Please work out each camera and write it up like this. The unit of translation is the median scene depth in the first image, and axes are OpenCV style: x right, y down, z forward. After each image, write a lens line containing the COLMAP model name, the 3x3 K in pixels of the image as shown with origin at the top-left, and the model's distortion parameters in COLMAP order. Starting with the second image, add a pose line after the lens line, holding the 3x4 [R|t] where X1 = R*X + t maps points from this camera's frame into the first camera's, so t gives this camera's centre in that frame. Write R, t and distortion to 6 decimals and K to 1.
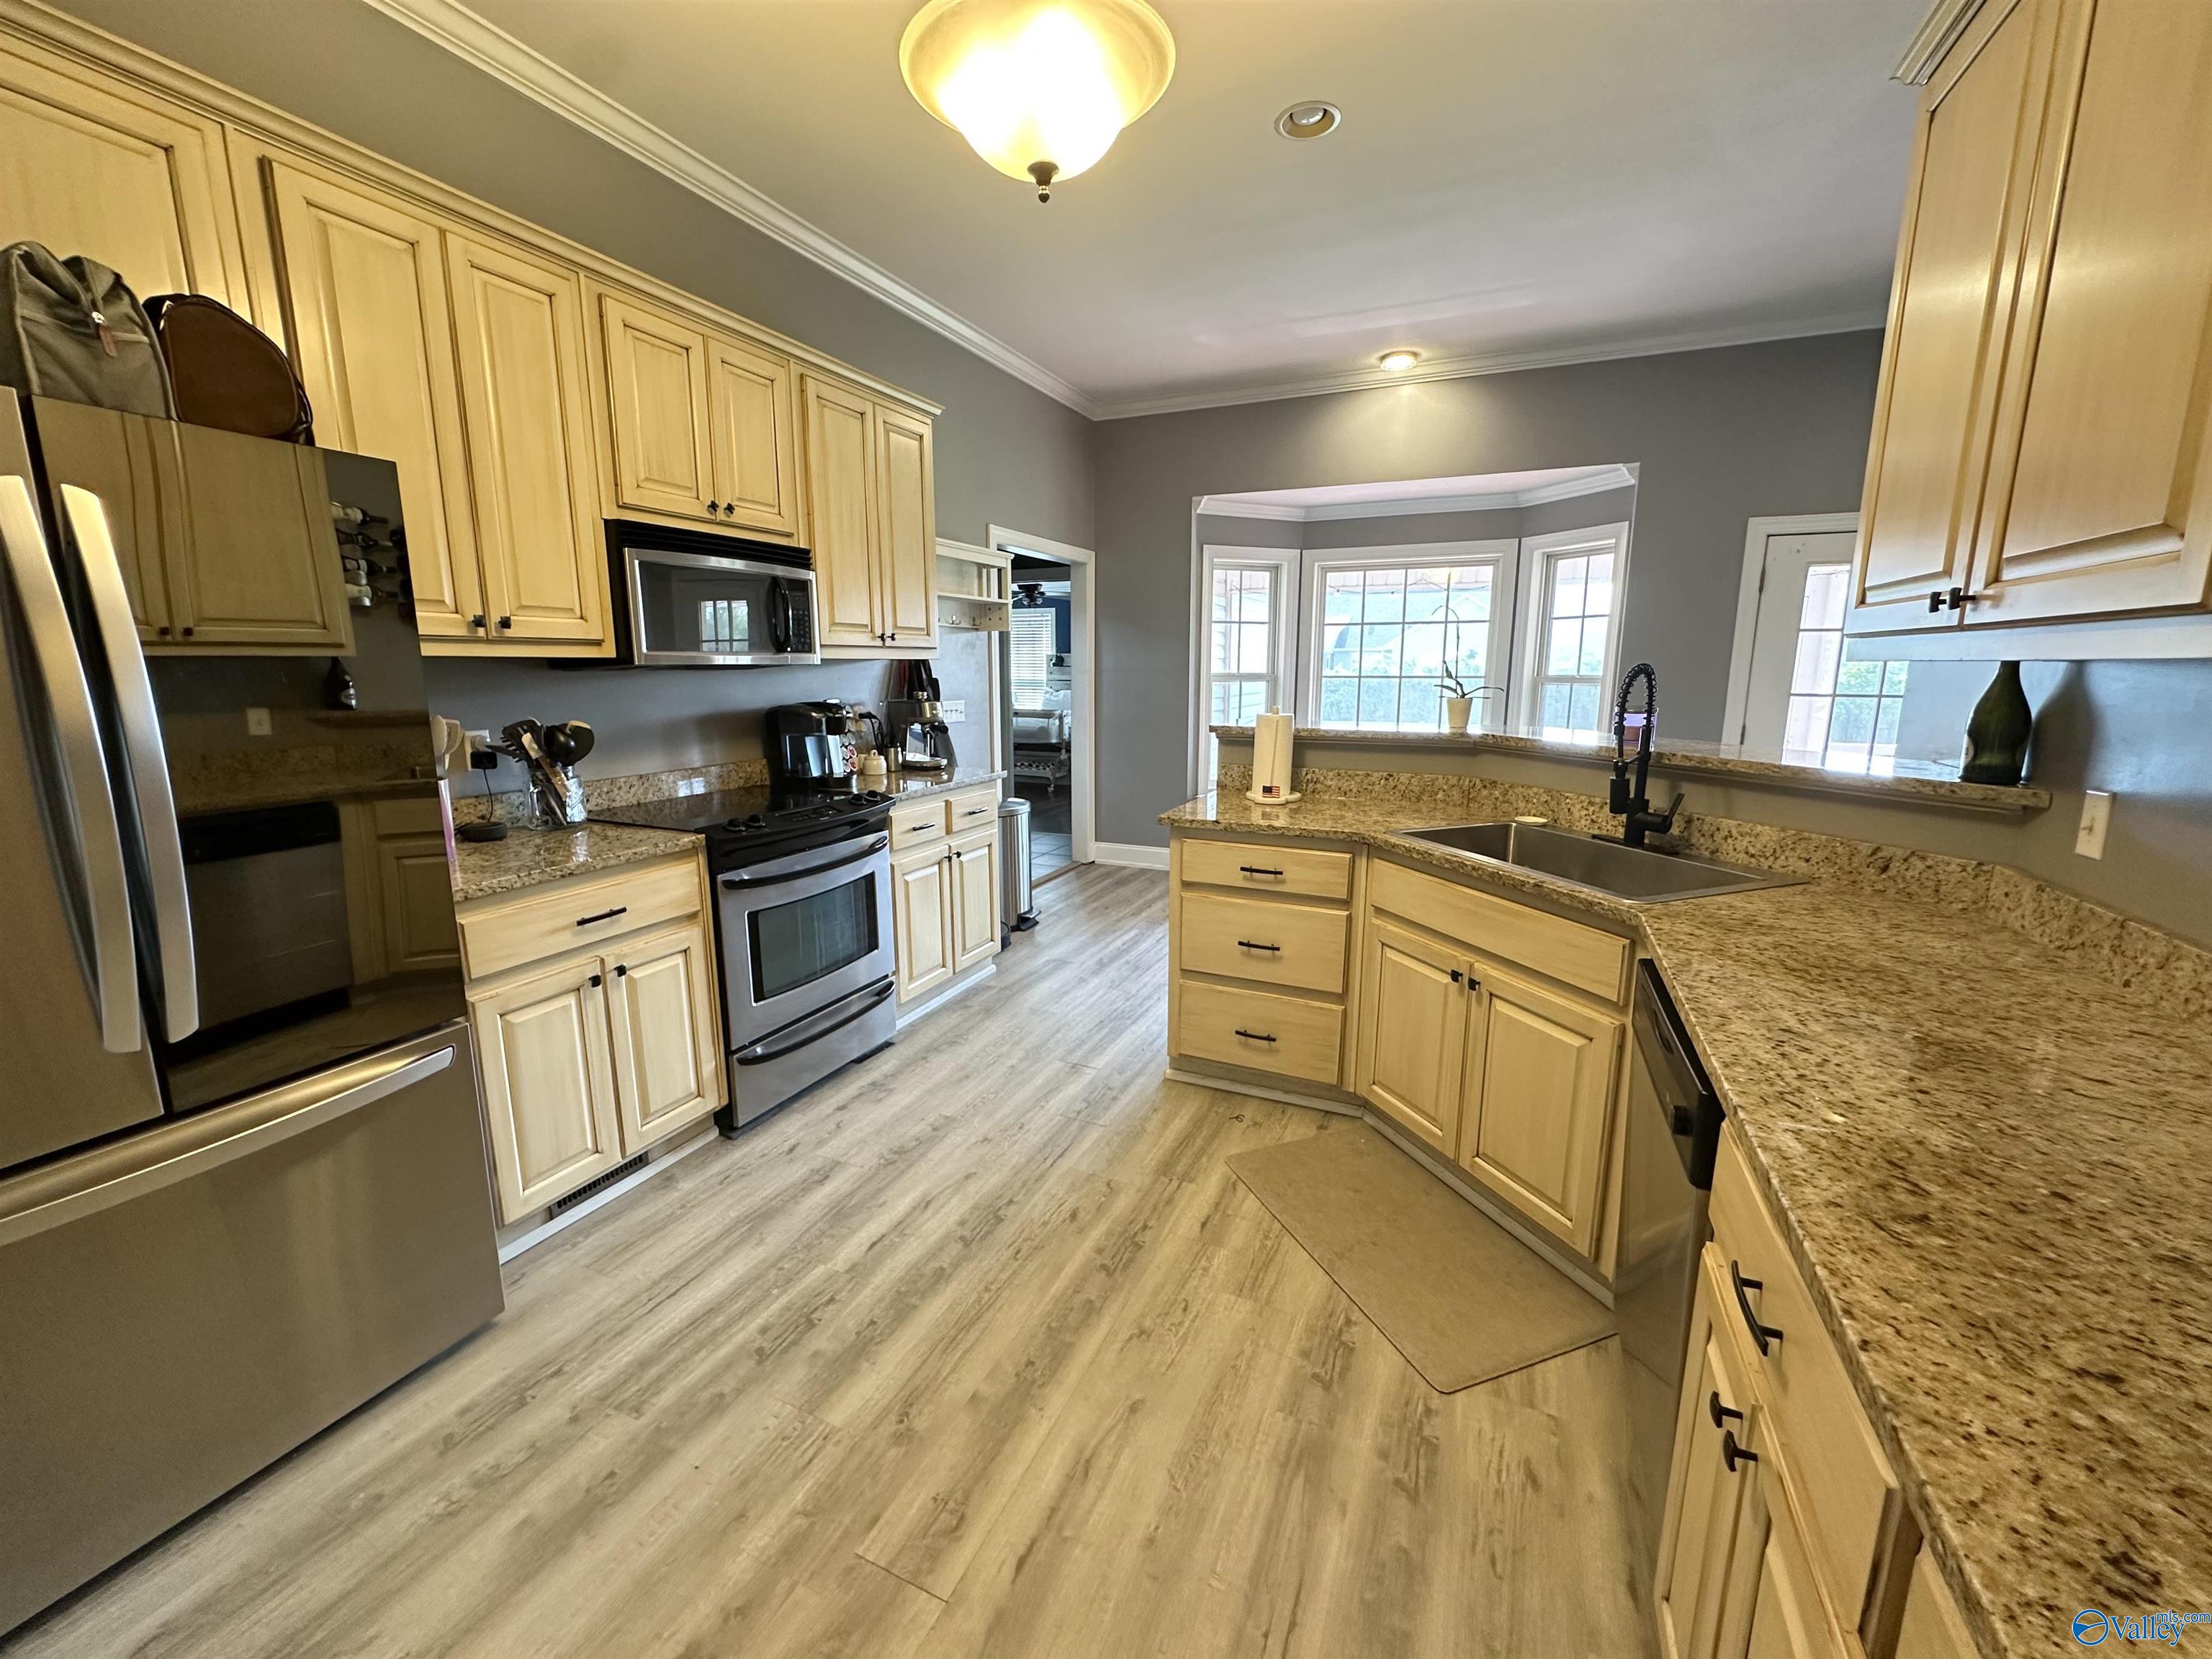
lens RADIAL K [[889.7, 0, 1095.9], [0, 889.7, 825.4], [0, 0, 1]] dist [-0.006369, 0.000864]
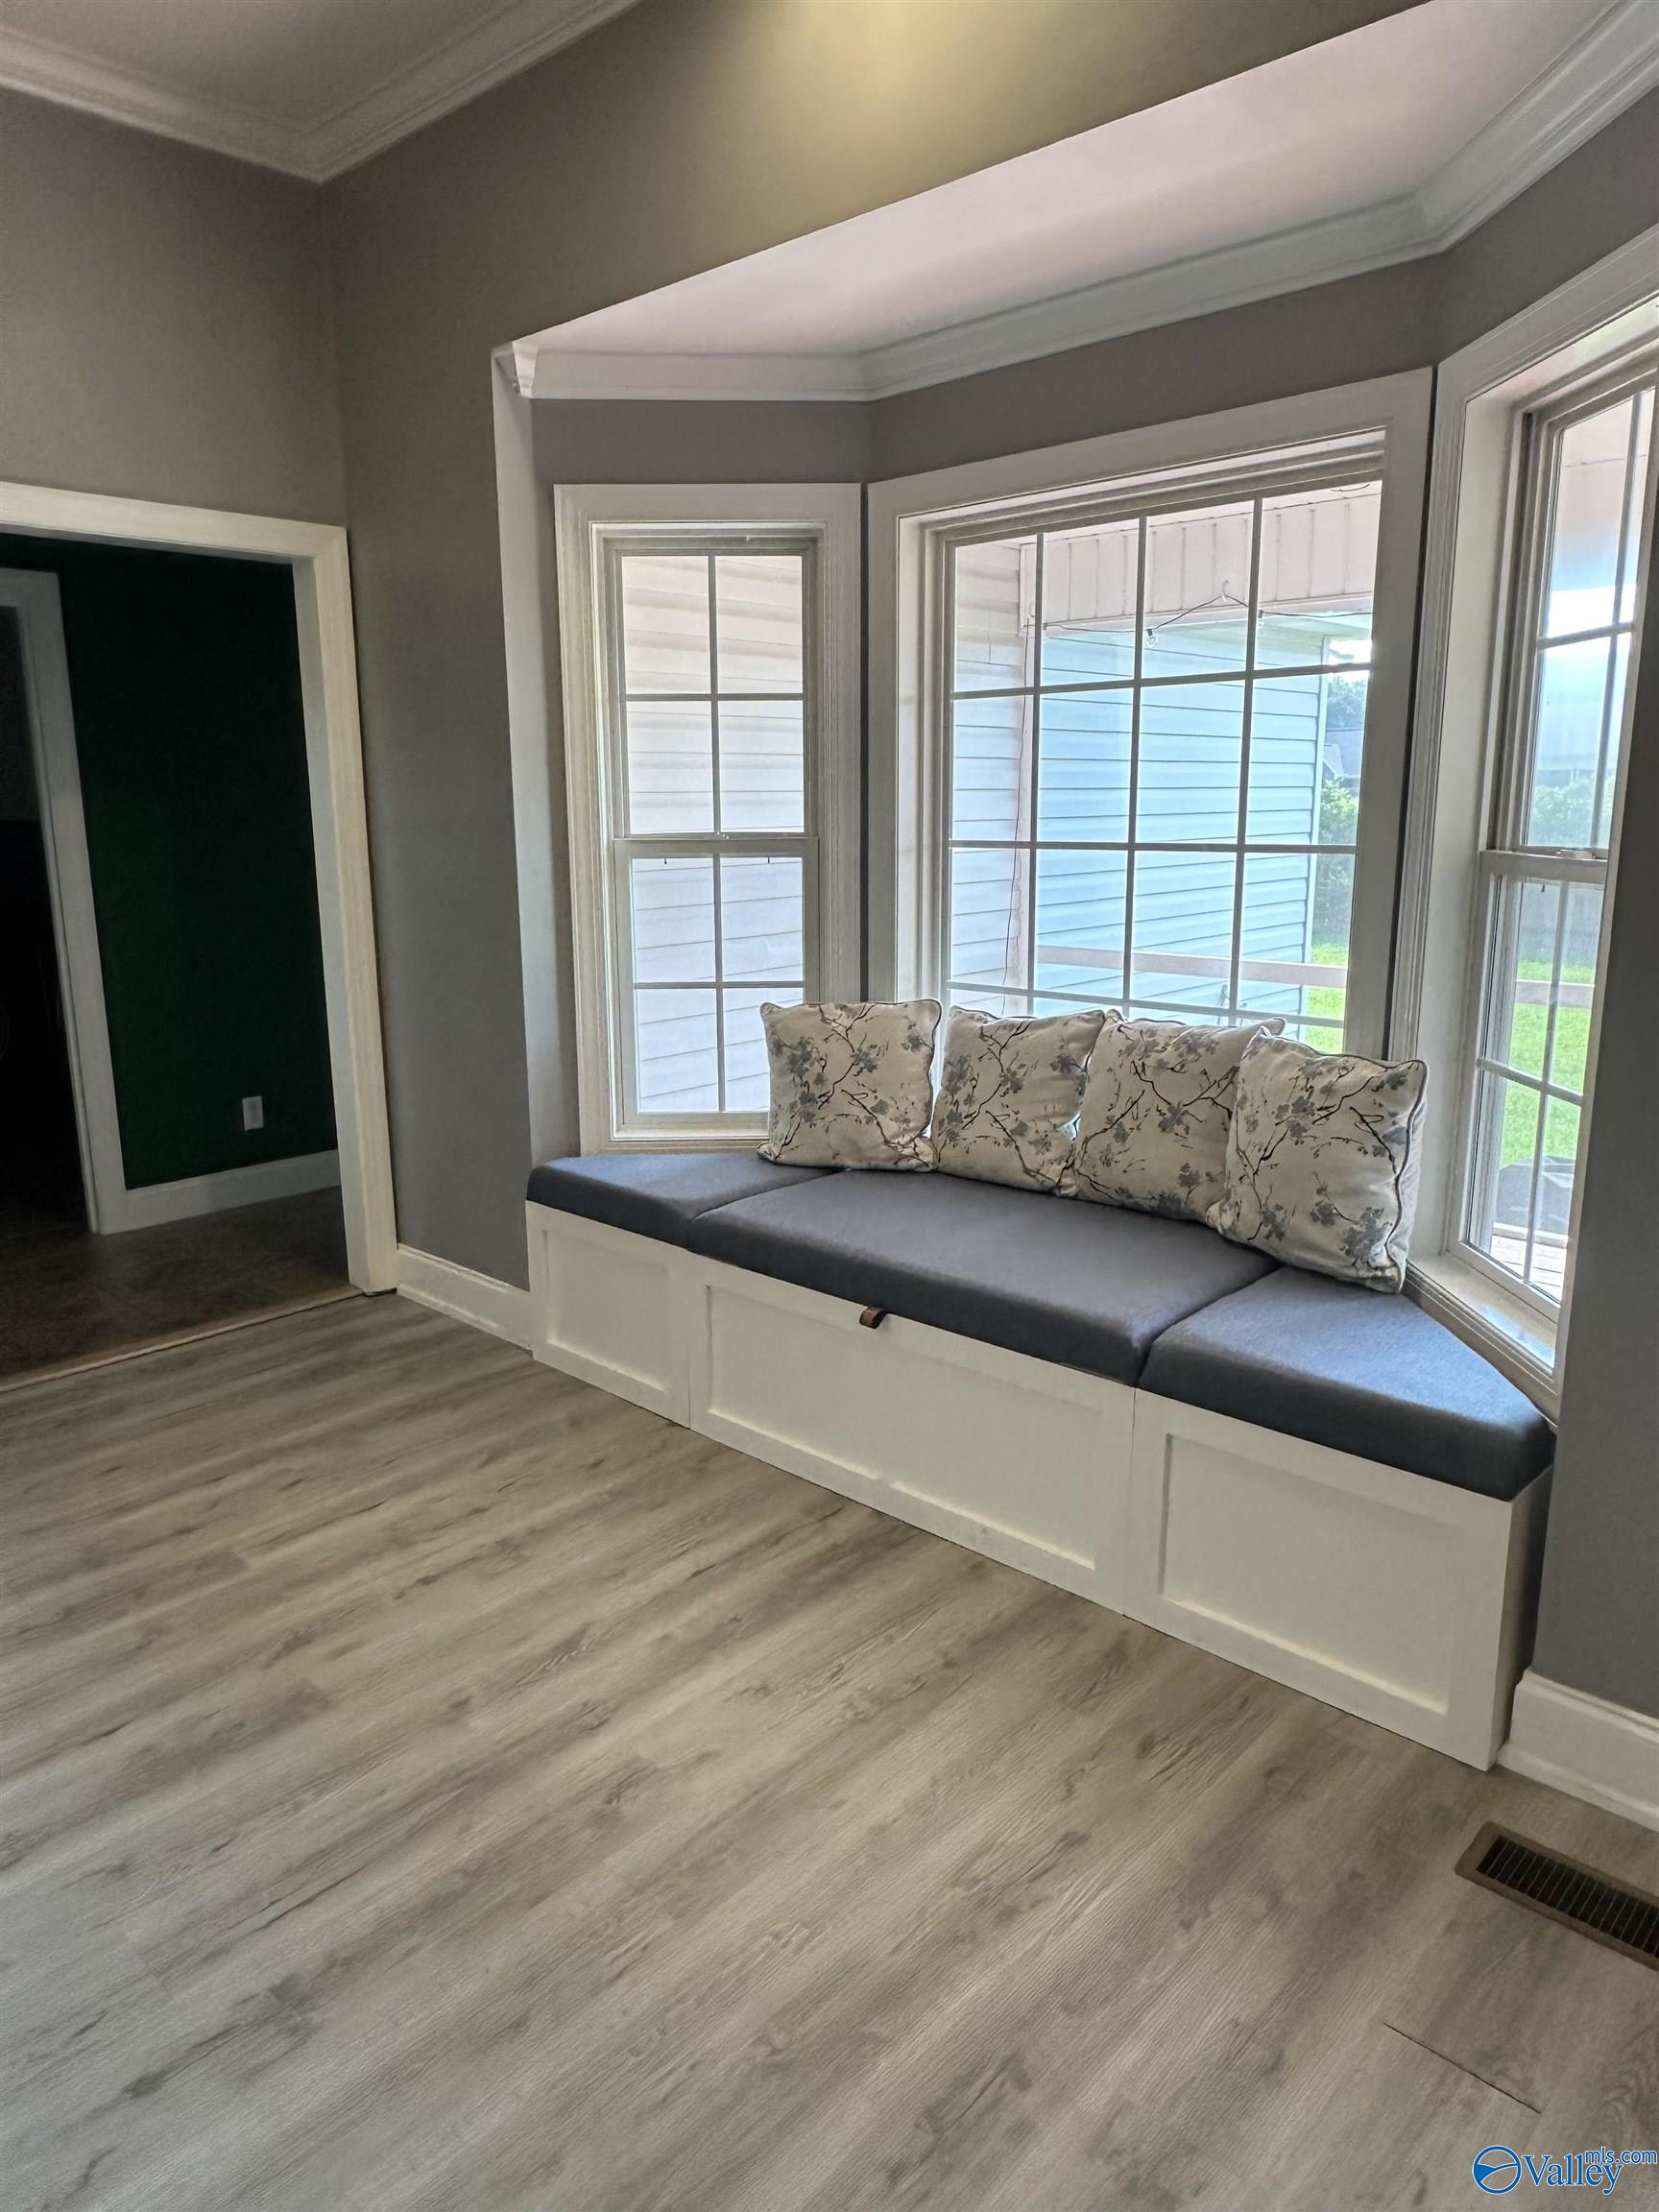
lens RADIAL K [[1462.1, 0, 814.2], [0, 1462.1, 1104.7], [0, 0, 1]] dist [0.002174, 0.000591]
pose [[0.945632, 0.058210, -0.319986, 0.836140], [-0.047961, 0.998055, 0.039825, -0.175113], [0.321682, -0.022313, 0.946585, 0.891325]]
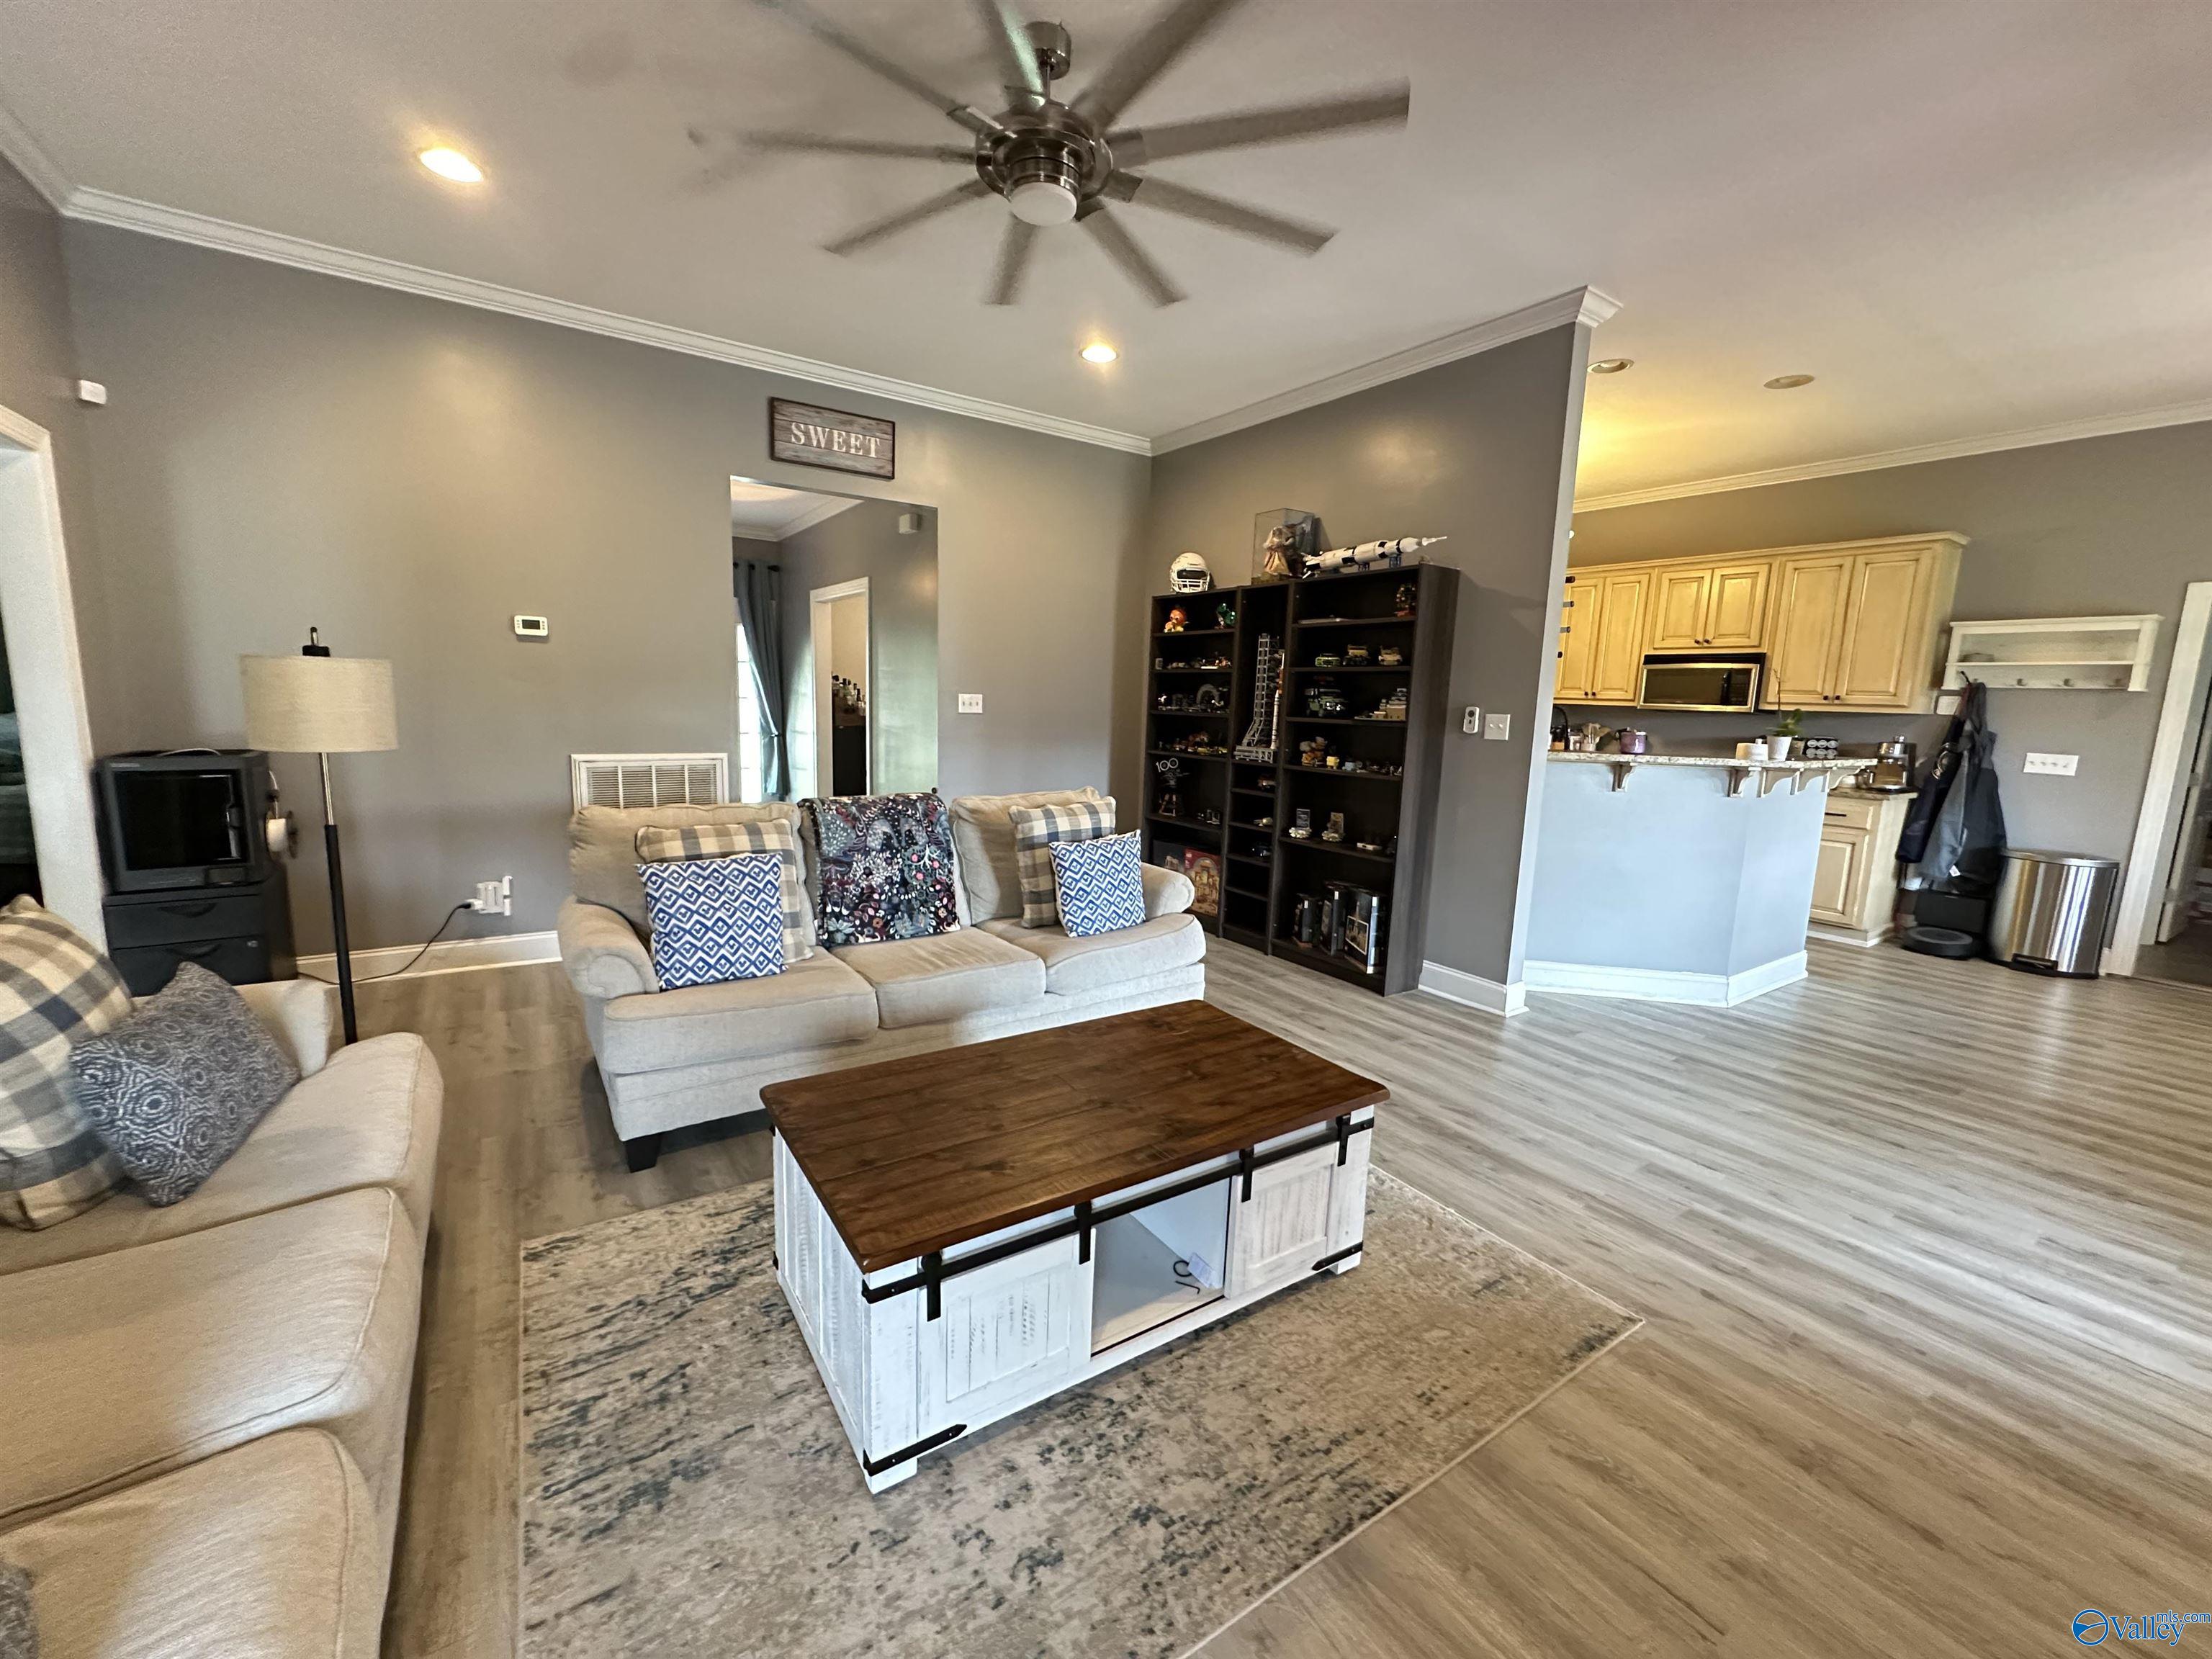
lens RADIAL K [[889.7, 0, 1096.1], [0, 889.7, 829.3], [0, 0, 1]] dist [-0.006369, 0.000864]
pose [[-0.524543, 0.111531, -0.844047, 2.174486], [-0.184700, 0.952865, 0.240694, -0.148656], [0.831108, 0.282150, -0.479219, 0.867338]]
